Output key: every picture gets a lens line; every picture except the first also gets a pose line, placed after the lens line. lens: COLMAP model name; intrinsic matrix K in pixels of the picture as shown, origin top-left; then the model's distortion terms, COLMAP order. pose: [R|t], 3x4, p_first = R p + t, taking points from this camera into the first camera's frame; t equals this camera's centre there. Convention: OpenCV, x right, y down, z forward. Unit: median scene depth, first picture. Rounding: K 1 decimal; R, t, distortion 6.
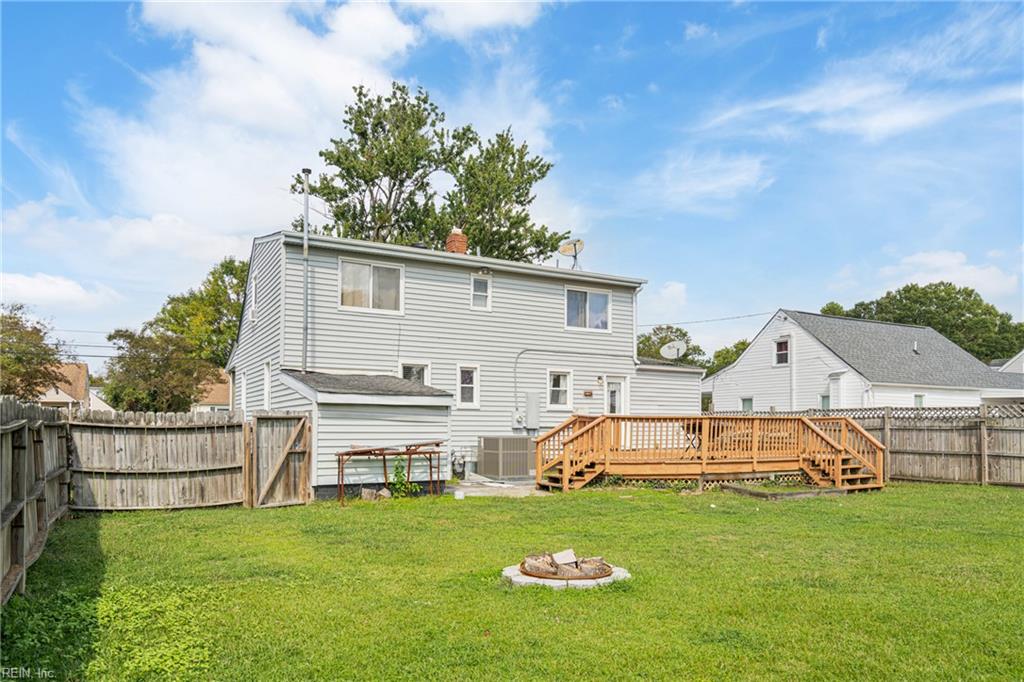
lens RADIAL K [[704.8, 0, 513.1], [0, 704.8, 451.2], [0, 0, 1]] dist [0.003809, 0.001714]
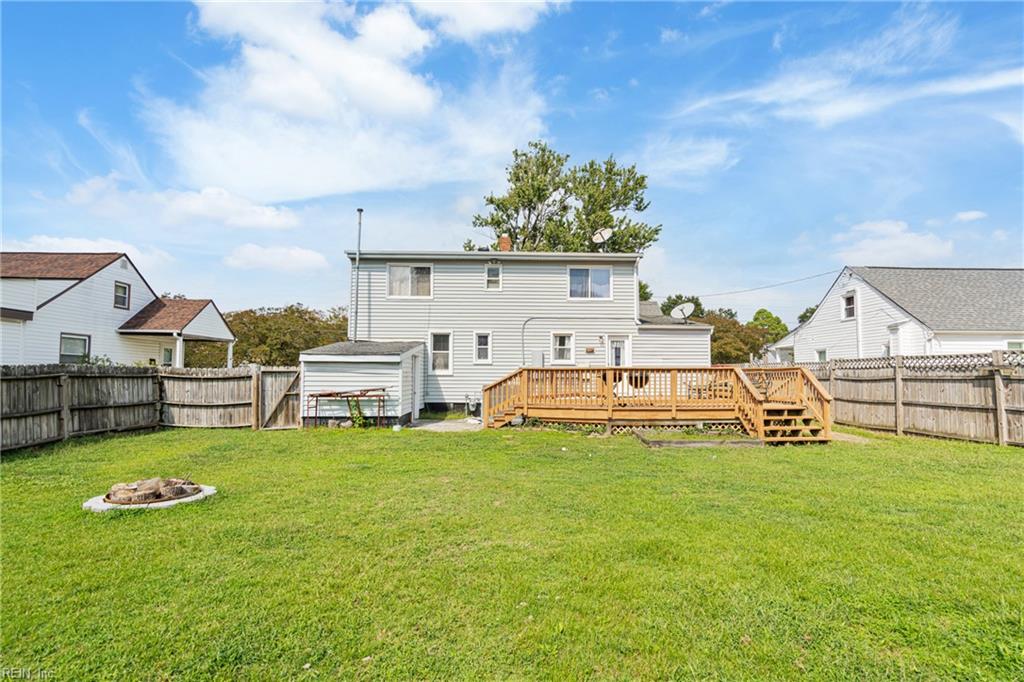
lens RADIAL K [[473.4, 0, 513.4], [0, 473.4, 370.7], [0, 0, 1]] dist [-0.011136, -0.000050]
pose [[0.886106, -0.007692, -0.463420, 0.410557], [-0.015306, 0.998831, -0.045845, -0.006694], [0.463231, 0.047717, 0.884952, 0.227869]]
